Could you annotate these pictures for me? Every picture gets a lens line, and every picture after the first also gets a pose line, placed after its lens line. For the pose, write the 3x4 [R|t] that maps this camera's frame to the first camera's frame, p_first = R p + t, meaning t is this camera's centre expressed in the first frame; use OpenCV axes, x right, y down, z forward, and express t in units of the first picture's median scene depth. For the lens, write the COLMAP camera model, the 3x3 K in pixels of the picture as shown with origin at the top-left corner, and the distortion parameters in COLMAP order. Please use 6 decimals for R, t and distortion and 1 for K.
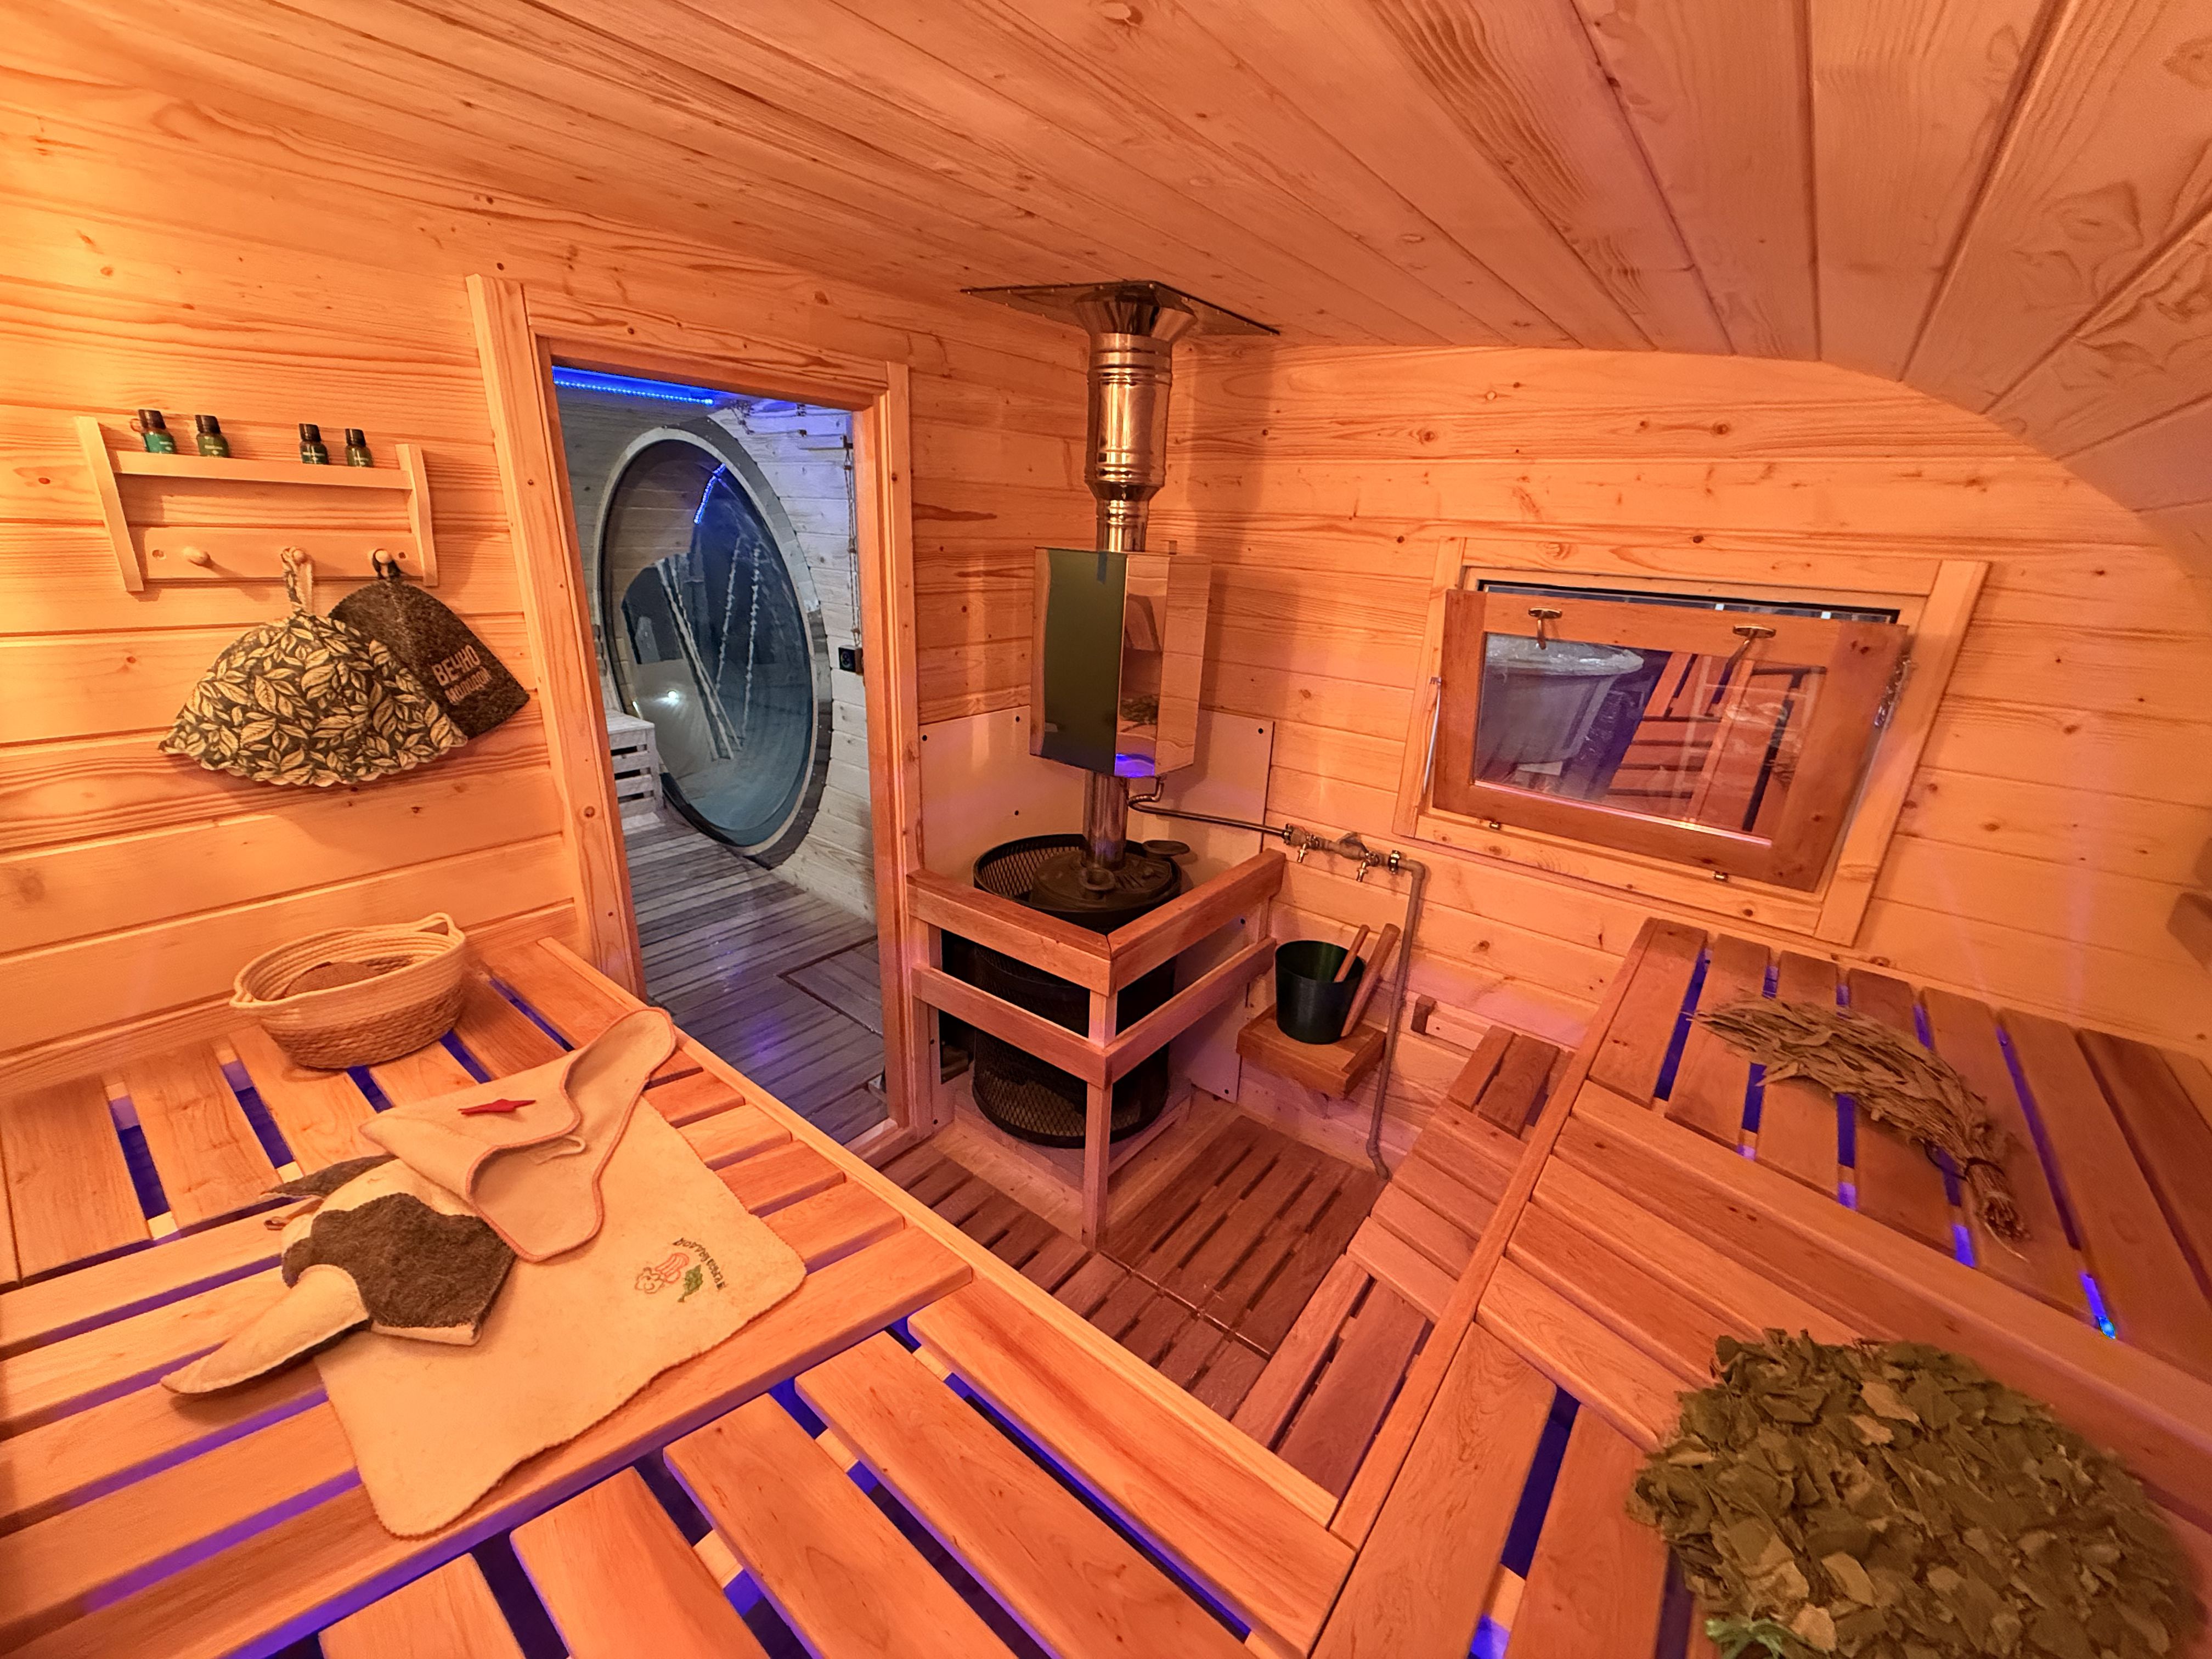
lens RADIAL K [[878.8, 0, 1101.3], [0, 878.8, 829.0], [0, 0, 1]] dist [0.000924, 0.000422]
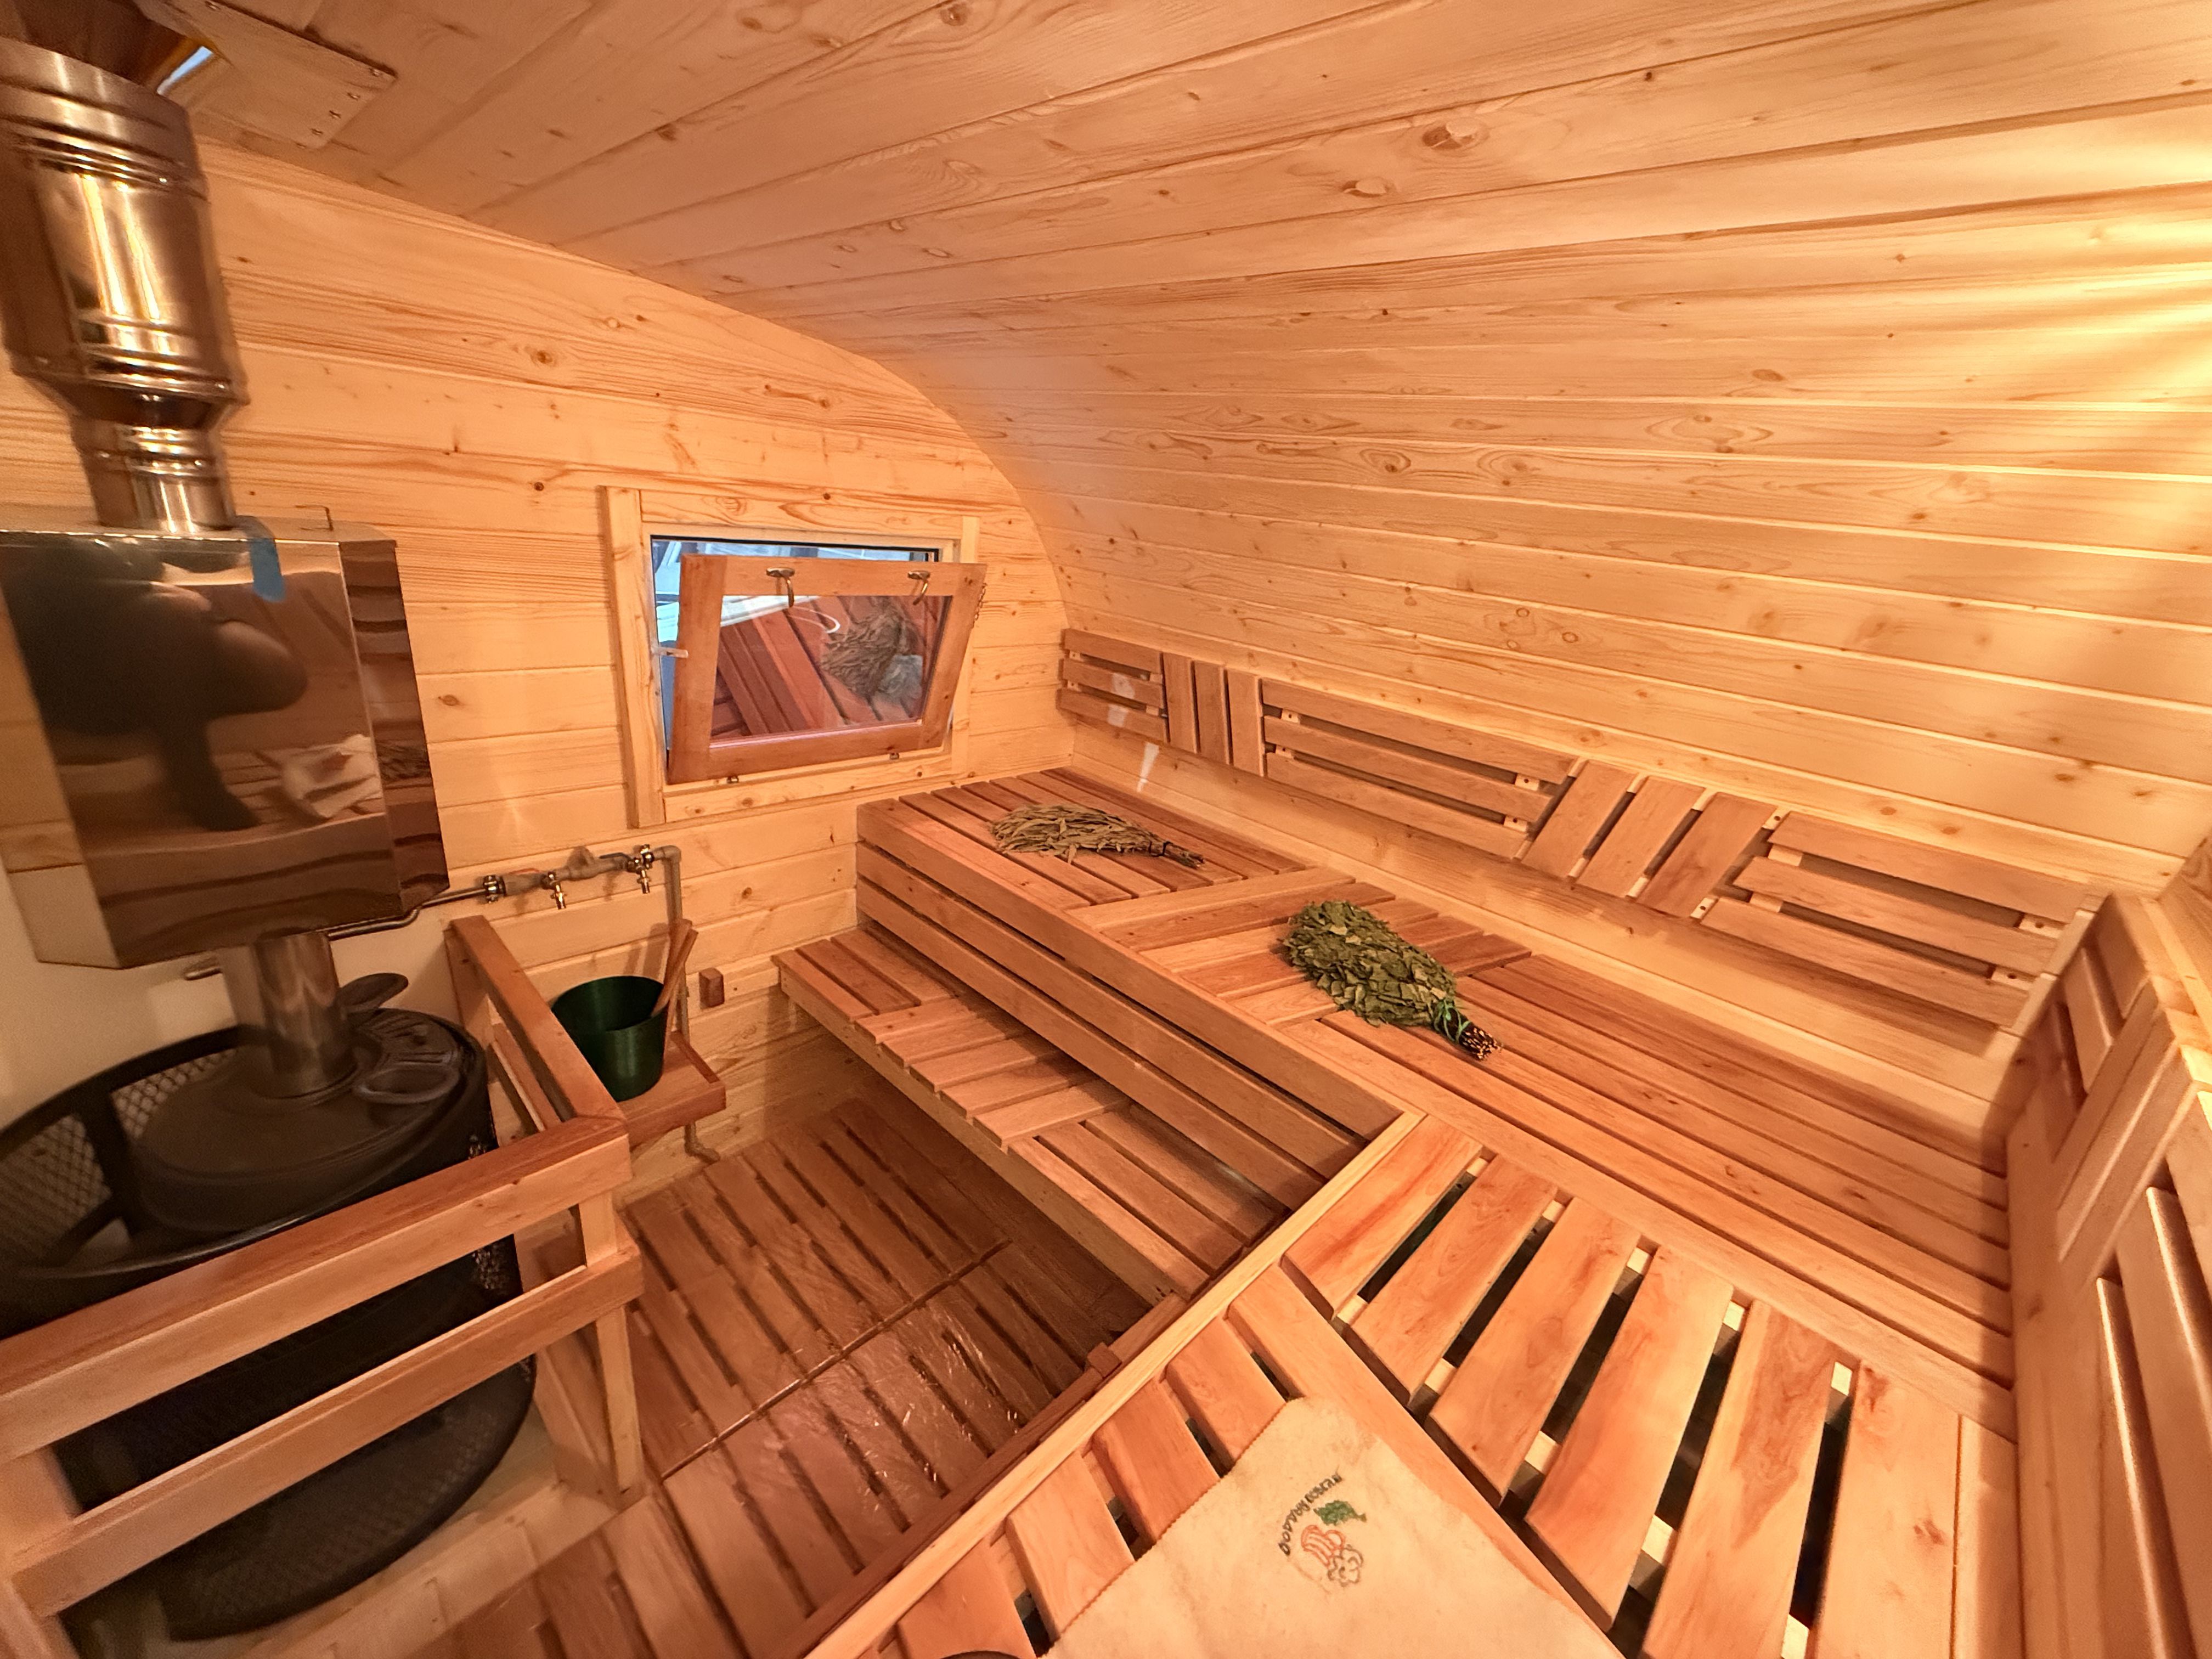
lens RADIAL K [[878.8, 0, 1101.3], [0, 878.8, 829.0], [0, 0, 1]] dist [0.000924, 0.000422]
pose [[0.107320, -0.383266, 0.917382, -0.486653], [0.229934, 0.907264, 0.352140, -0.225975], [-0.967271, 0.173145, 0.185494, 0.441390]]
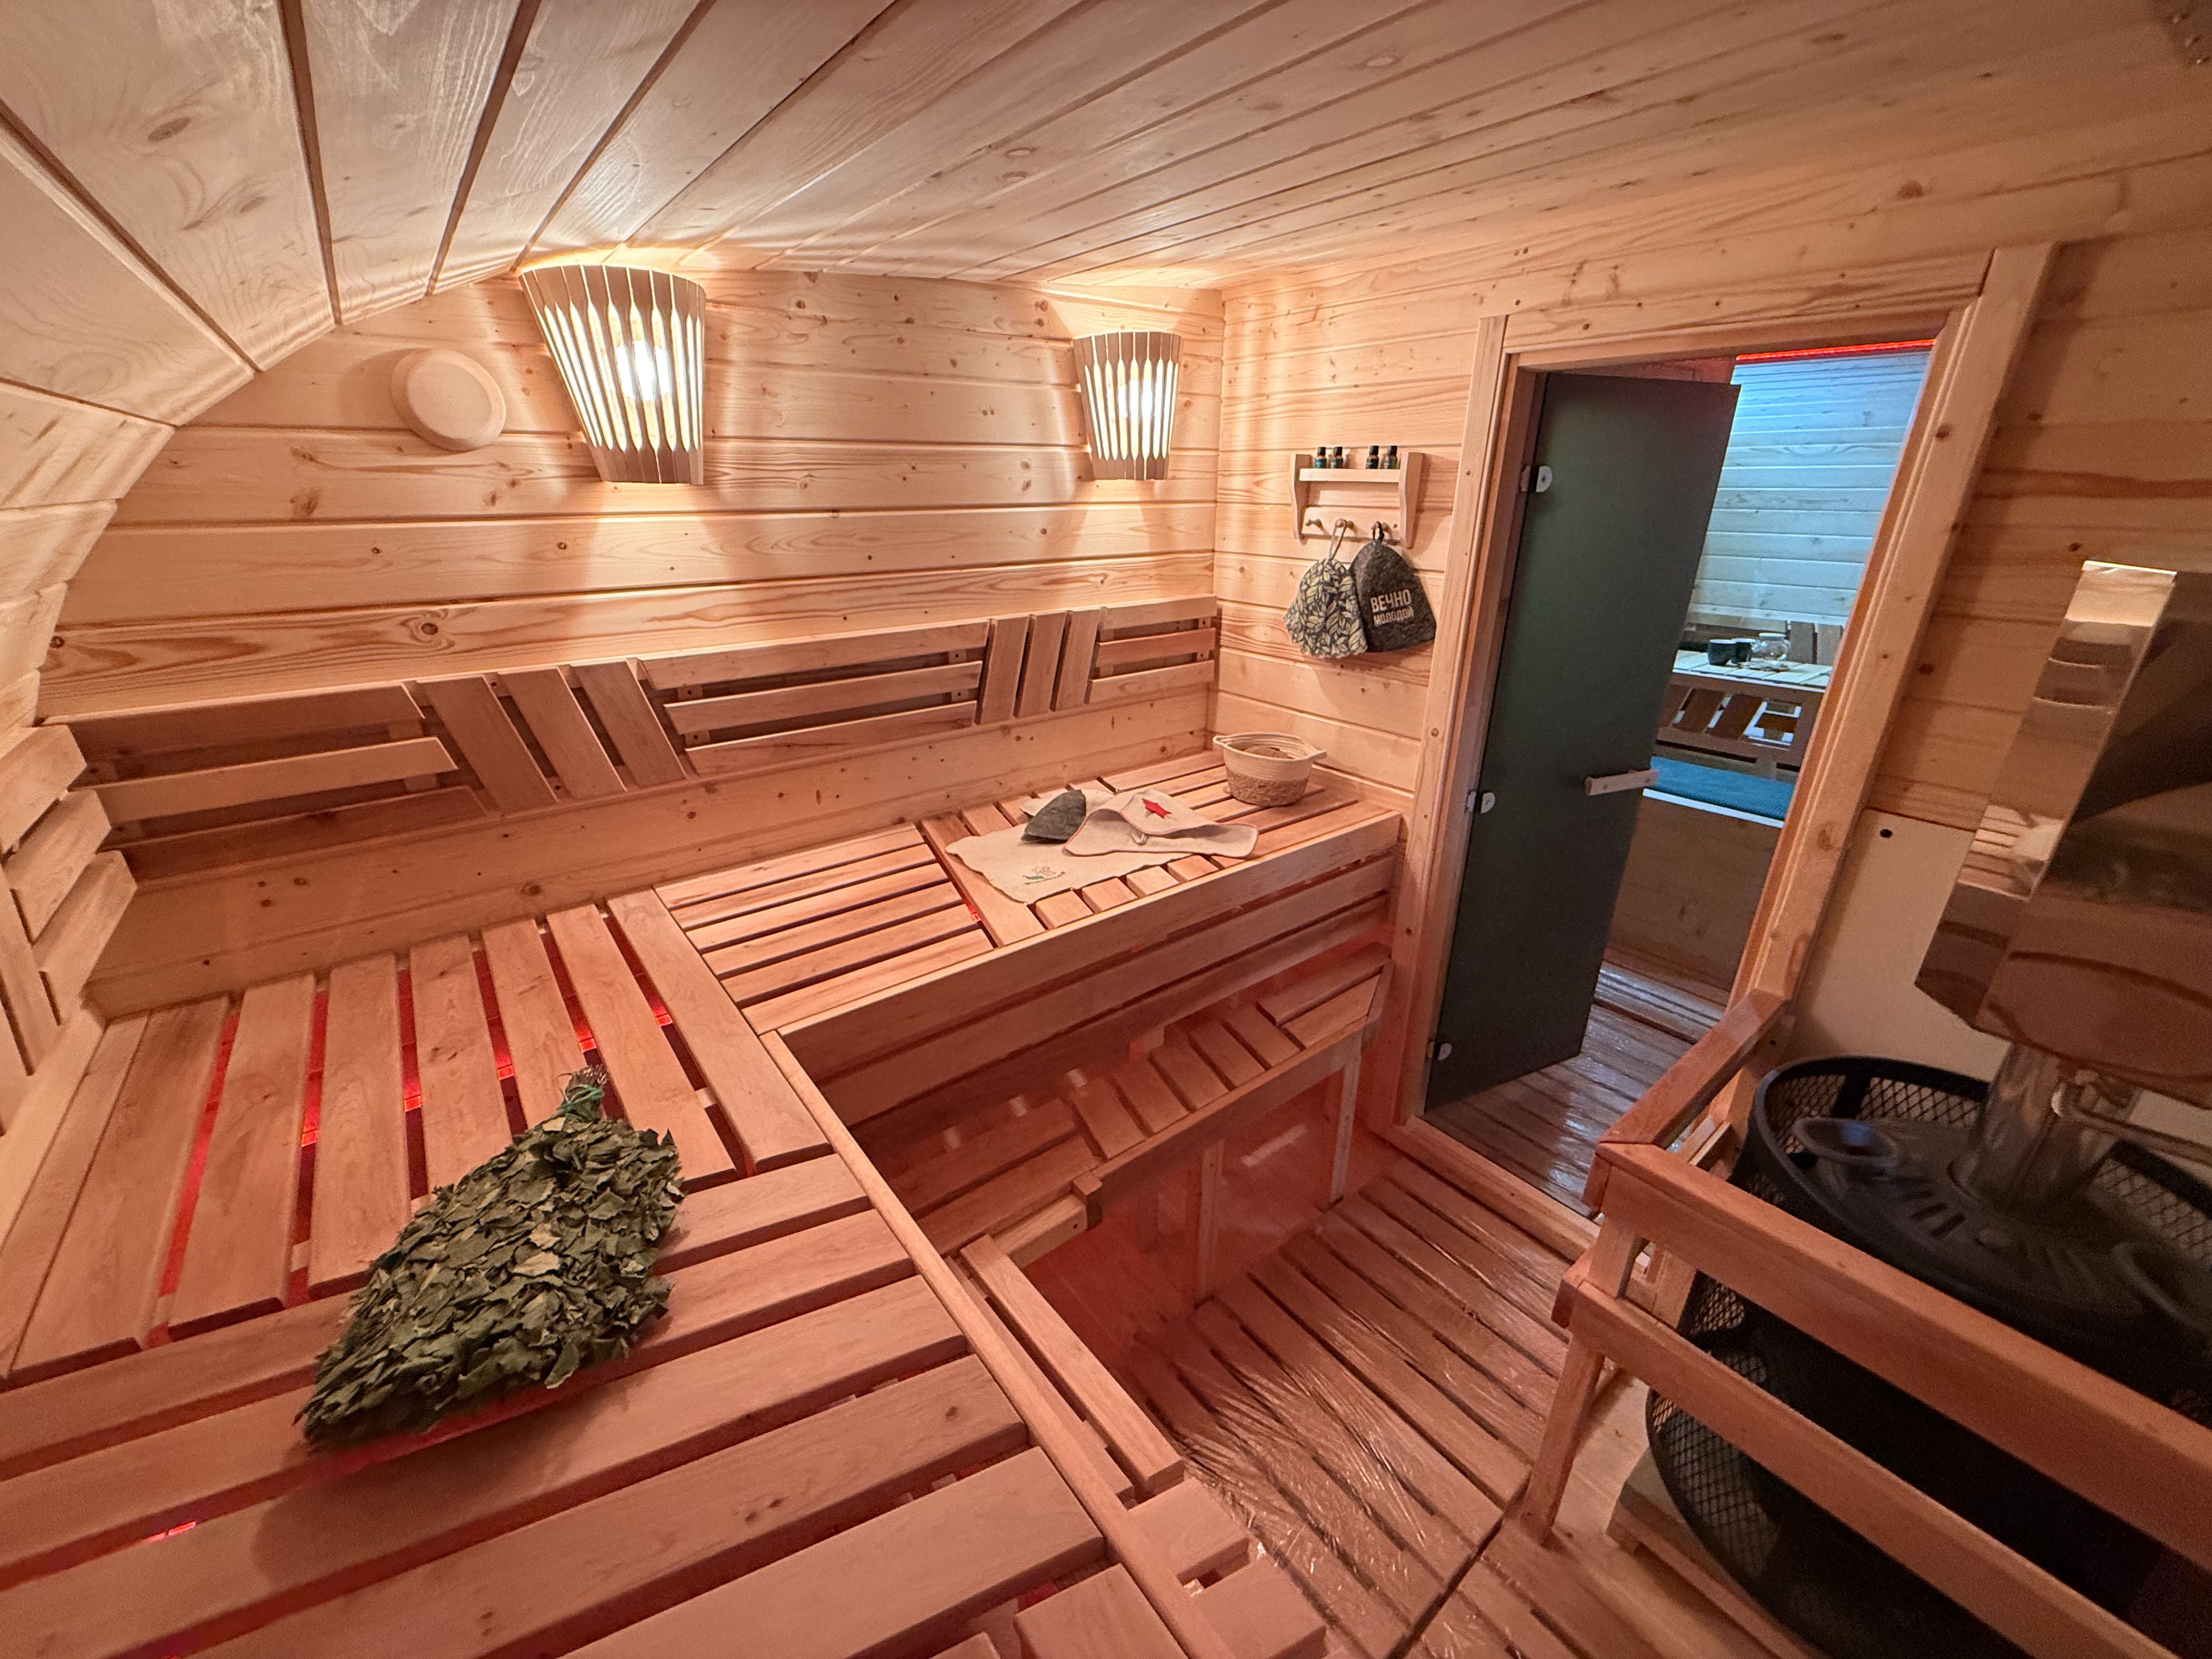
lens RADIAL K [[873.9, 0, 1106.0], [0, 873.9, 829.5], [0, 0, 1]] dist [-0.001165, 0.000099]
pose [[-0.233222, 0.327565, -0.915592, 0.604575], [-0.327860, 0.859939, 0.391168, -0.194866], [0.915486, 0.391415, -0.093161, 0.603708]]
